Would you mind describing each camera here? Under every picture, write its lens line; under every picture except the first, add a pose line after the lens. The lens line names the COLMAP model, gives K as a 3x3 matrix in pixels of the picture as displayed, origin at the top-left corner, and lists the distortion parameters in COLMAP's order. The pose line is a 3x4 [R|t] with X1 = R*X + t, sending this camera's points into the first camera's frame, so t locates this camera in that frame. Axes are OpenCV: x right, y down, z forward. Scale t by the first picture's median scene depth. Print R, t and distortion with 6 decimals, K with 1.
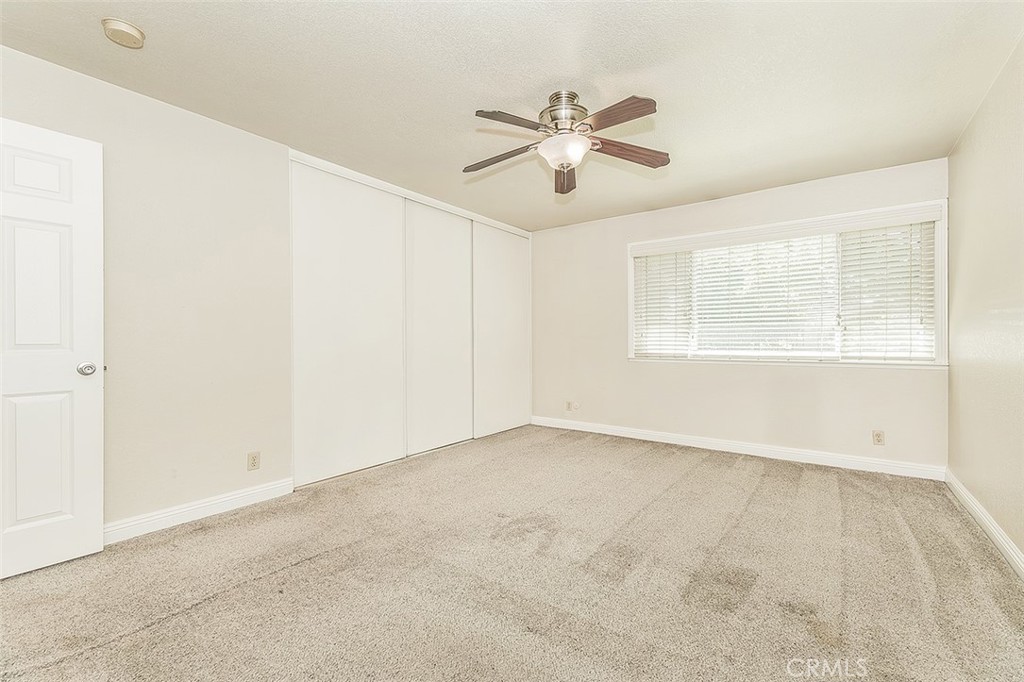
lens RADIAL K [[442.8, 0, 502.9], [0, 442.8, 343.4], [0, 0, 1]] dist [-0.001365, 0.000005]
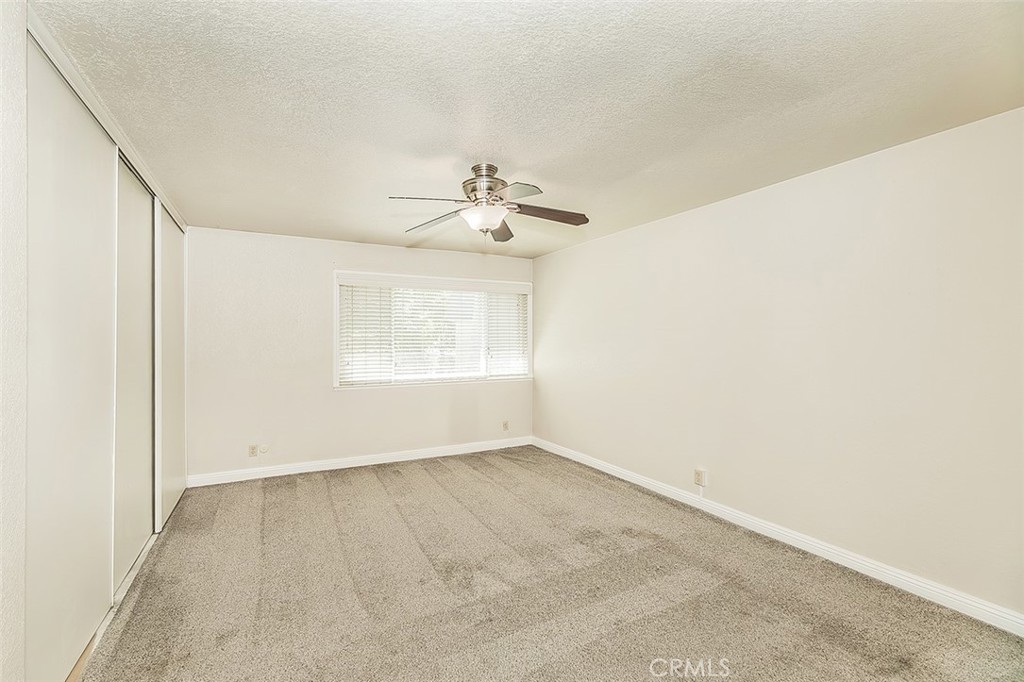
lens RADIAL K [[442.8, 0, 502.4], [0, 442.8, 339.5], [0, 0, 1]] dist [-0.001365, 0.000005]
pose [[0.418393, -0.000235, 0.908266, -0.563229], [0.003206, 0.999994, -0.001218, -0.088252], [-0.908260, 0.003422, 0.418391, 0.325681]]
